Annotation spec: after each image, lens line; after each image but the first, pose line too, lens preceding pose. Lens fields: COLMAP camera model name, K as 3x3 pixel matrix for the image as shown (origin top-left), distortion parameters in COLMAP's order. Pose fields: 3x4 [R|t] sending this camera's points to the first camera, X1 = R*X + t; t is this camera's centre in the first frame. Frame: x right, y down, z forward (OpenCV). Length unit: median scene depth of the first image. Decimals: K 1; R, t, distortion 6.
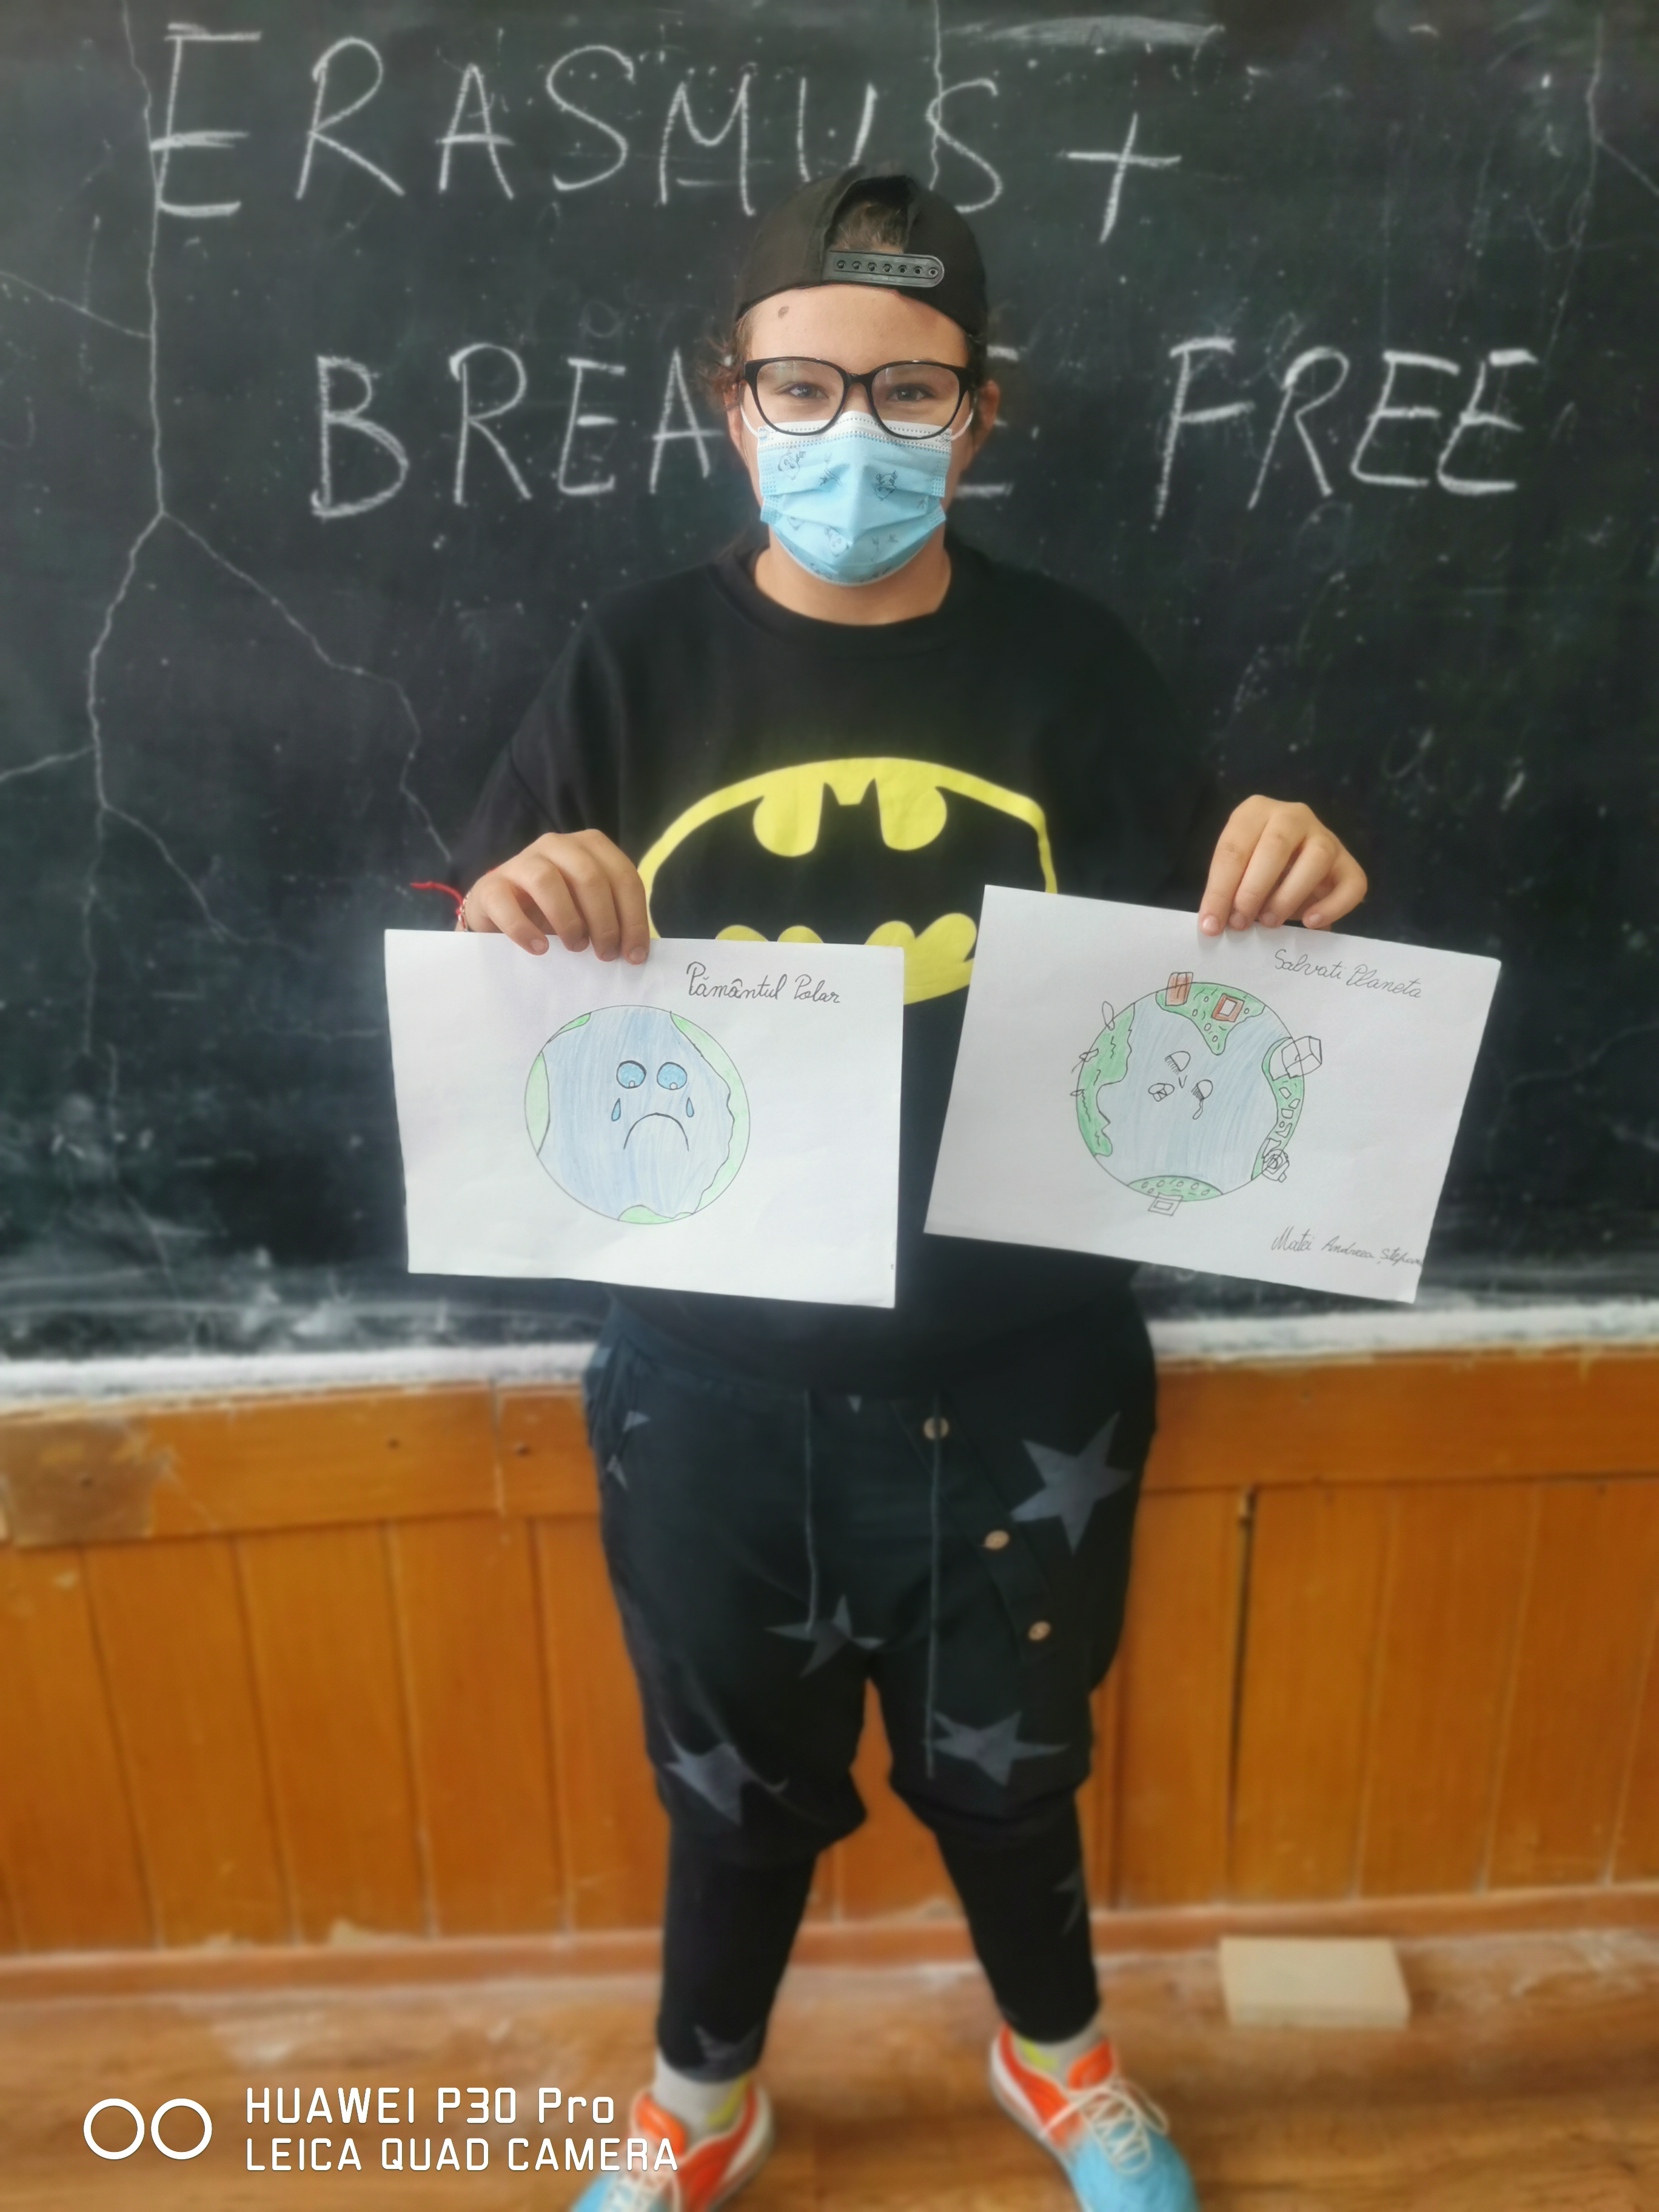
lens RADIAL K [[1766.3, 0, 848.8], [0, 1766.3, 1105.1], [0, 0, 1]] dist [0.072390, -0.111807]
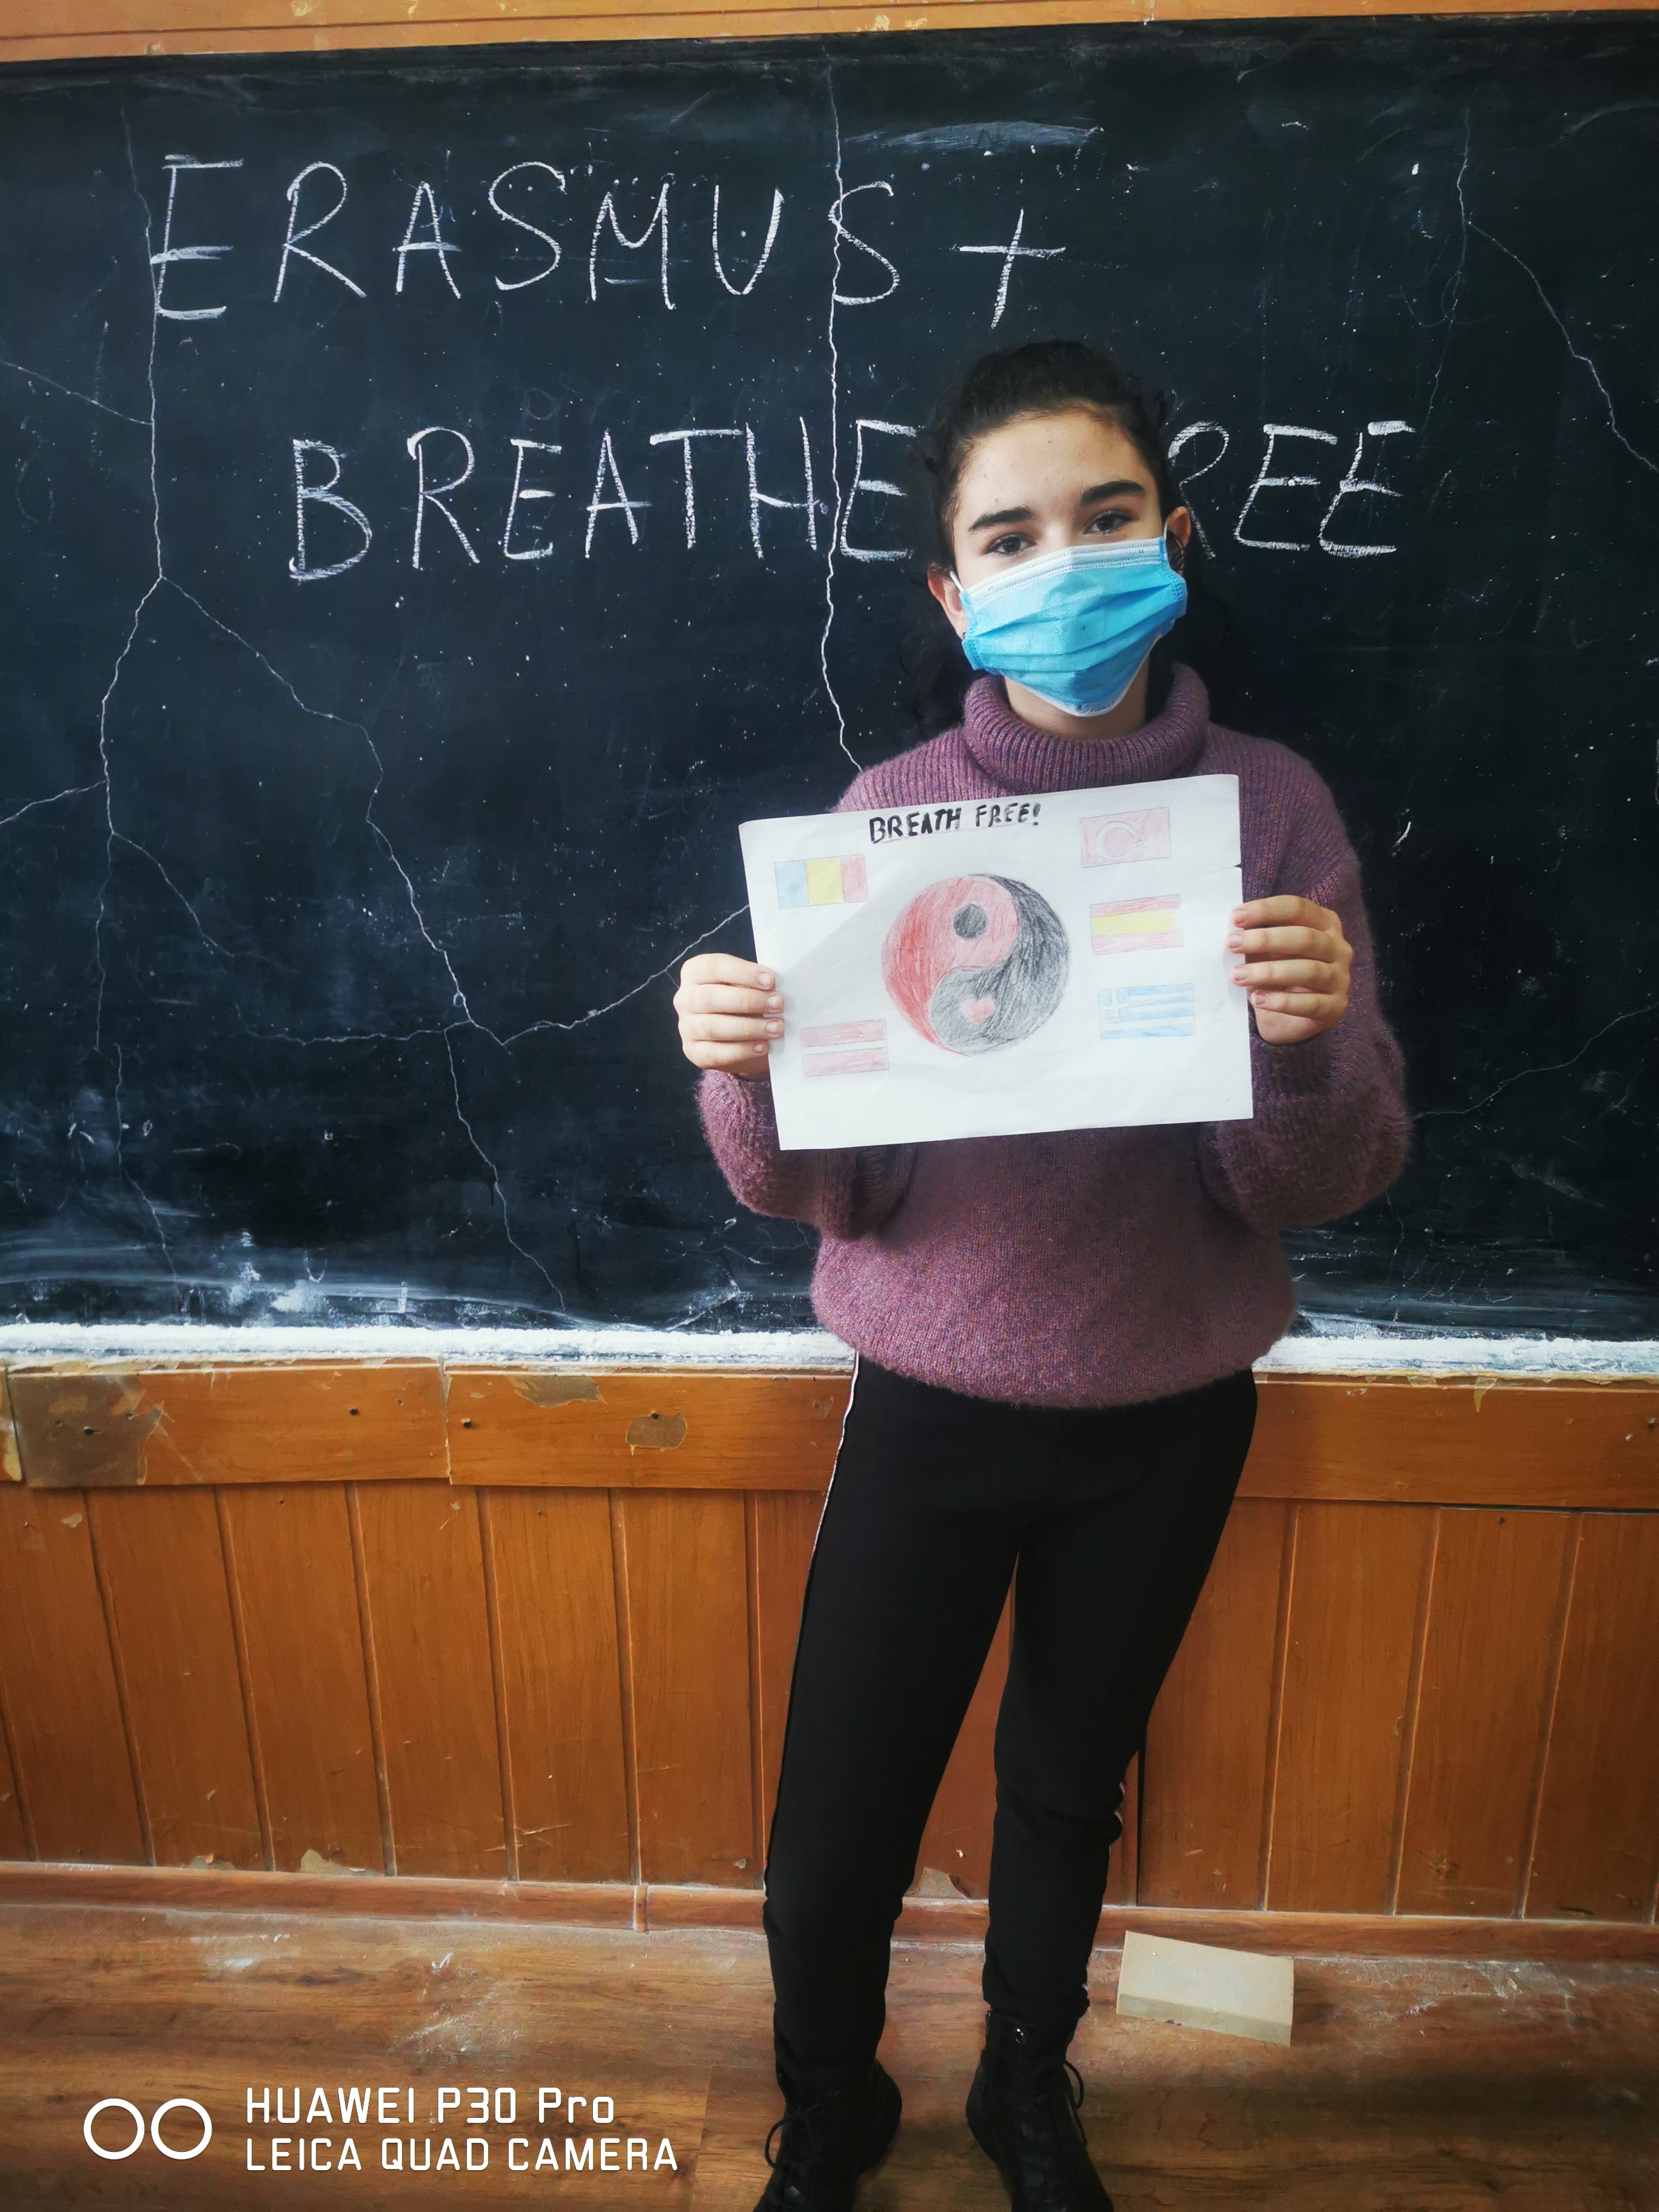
lens RADIAL K [[1766.3, 0, 835.3], [0, 1766.3, 1109.9], [0, 0, 1]] dist [0.072390, -0.111807]
pose [[0.993187, 0.032045, -0.112041, 0.163049], [-0.033888, 0.999319, -0.014580, 0.008898], [0.111498, 0.018277, 0.993597, -0.068949]]
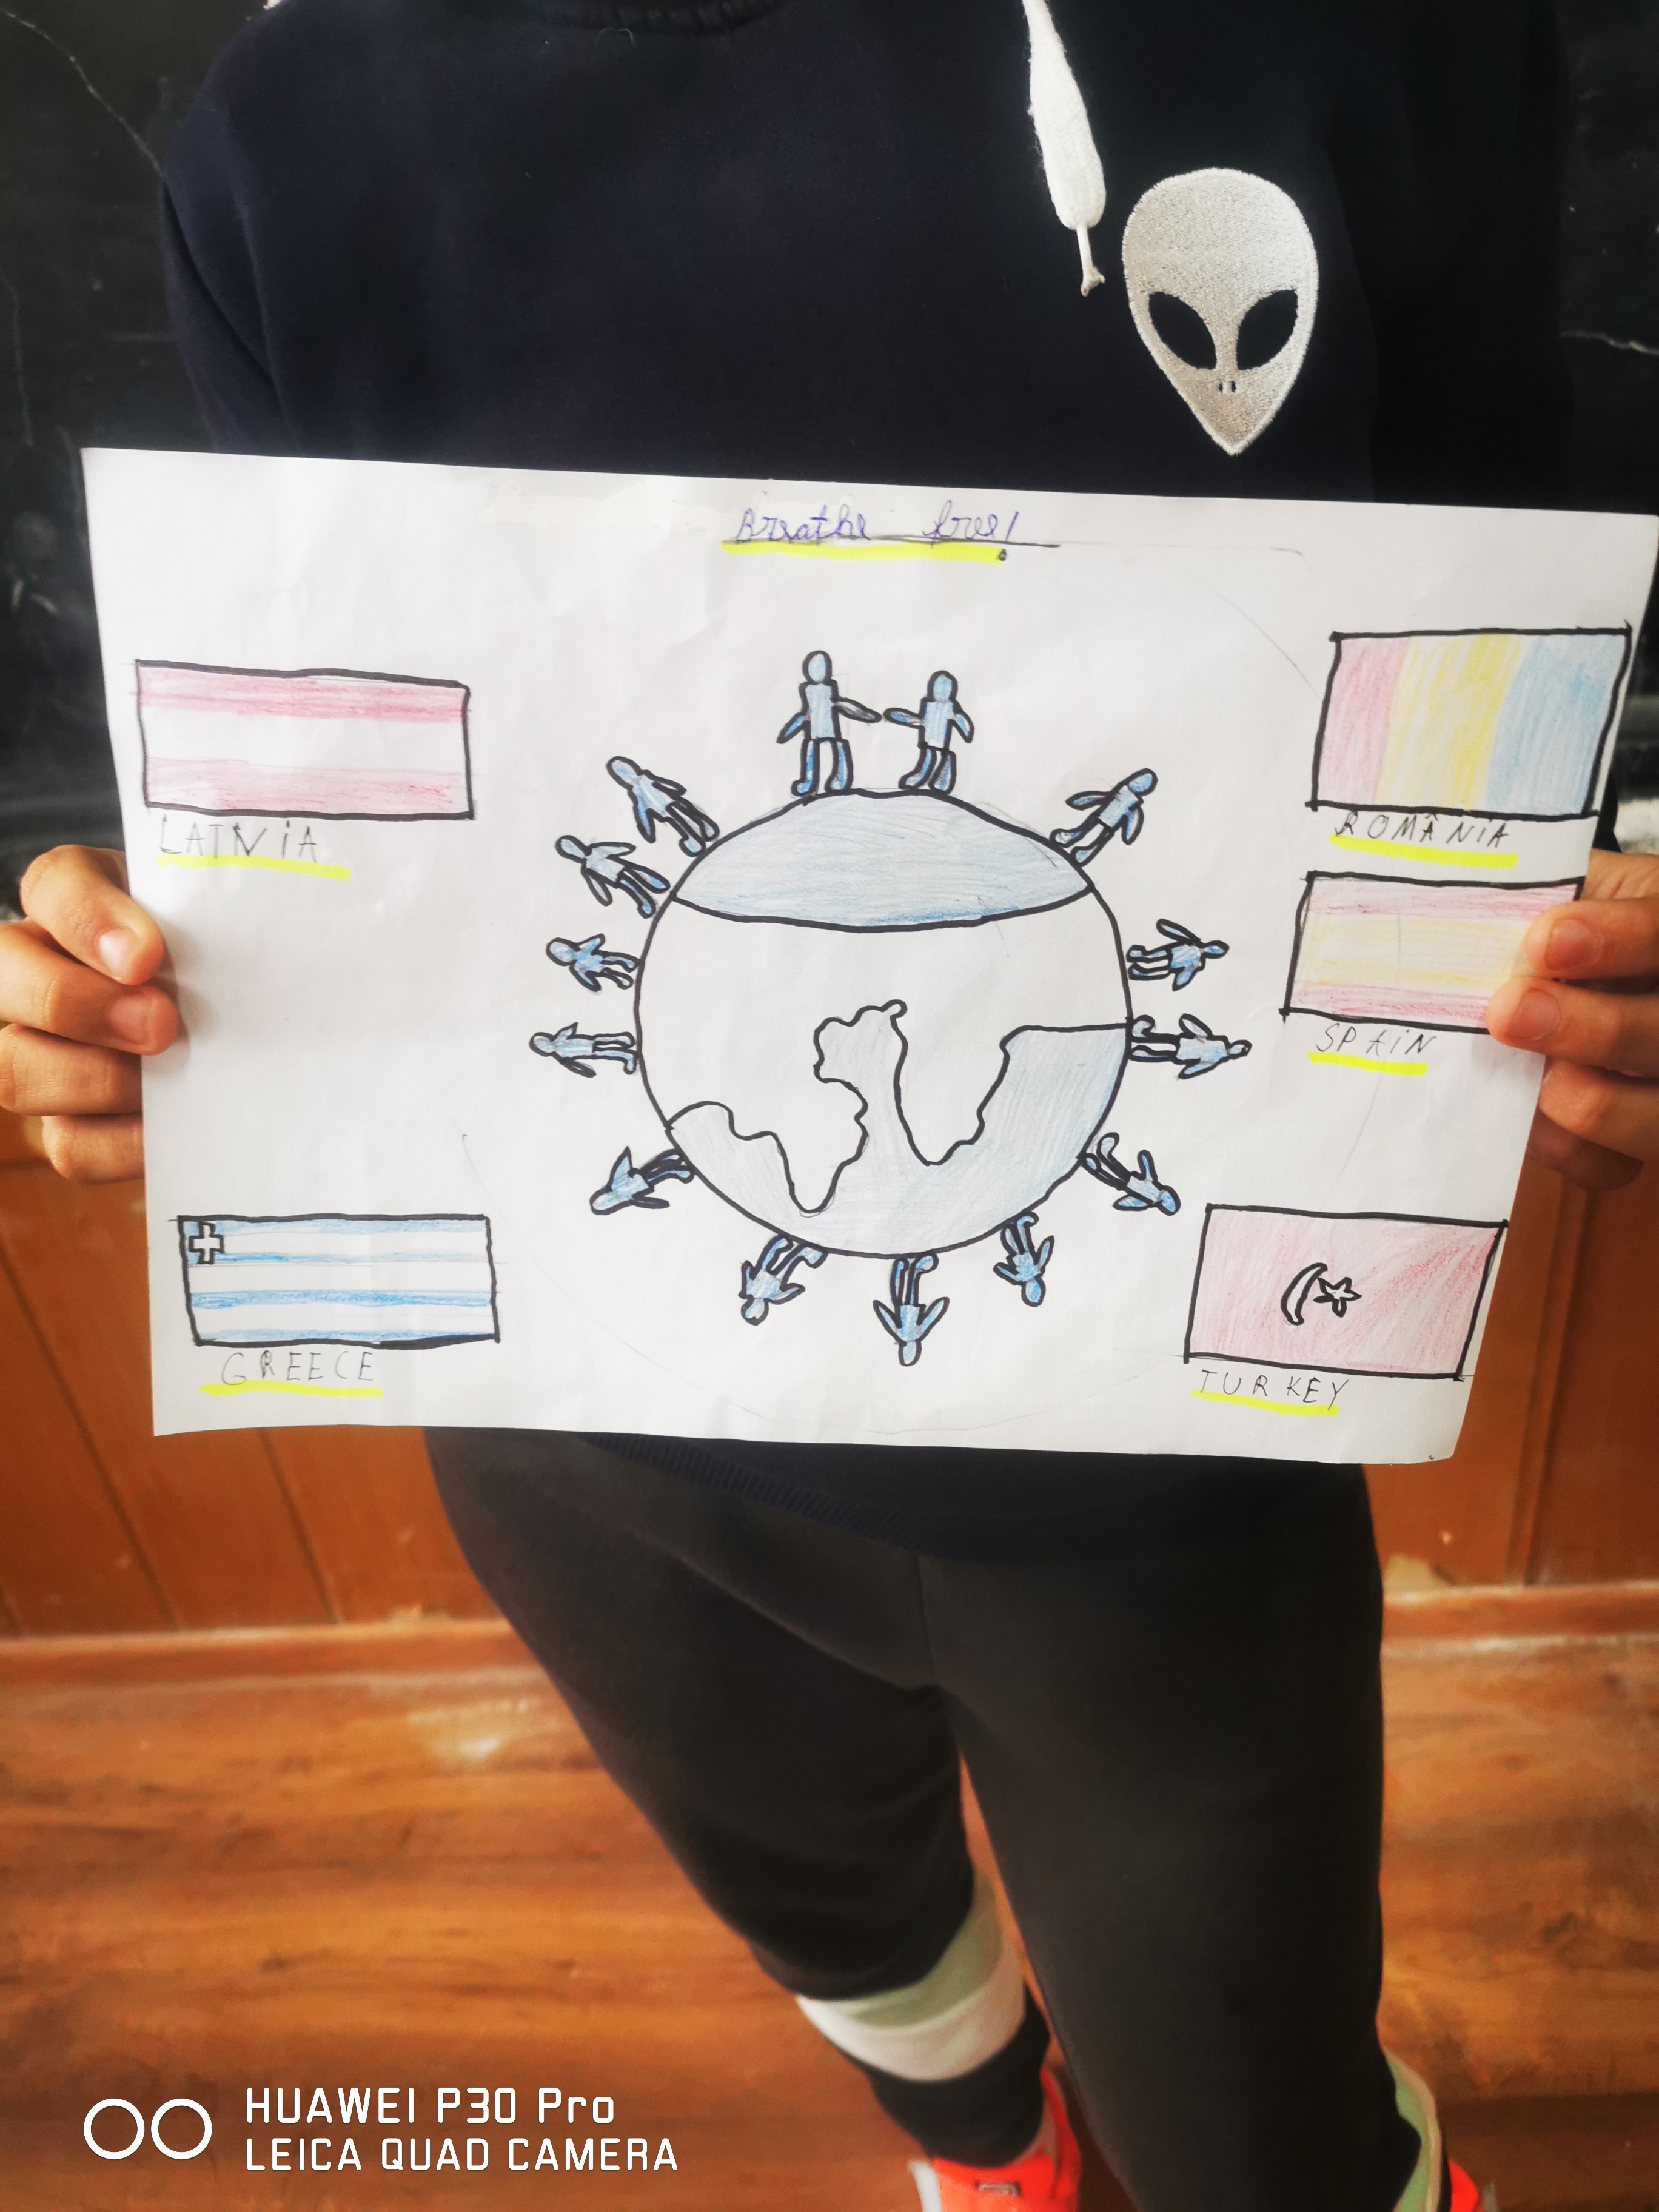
lens RADIAL K [[1766.3, 0, 869.8], [0, 1766.3, 1113.1], [0, 0, 1]] dist [0.072390, -0.111807]
pose [[0.993588, -0.021275, -0.111039, -0.052749], [0.048533, 0.967302, 0.248940, 0.058904], [0.102112, -0.252733, 0.962133, 0.333745]]
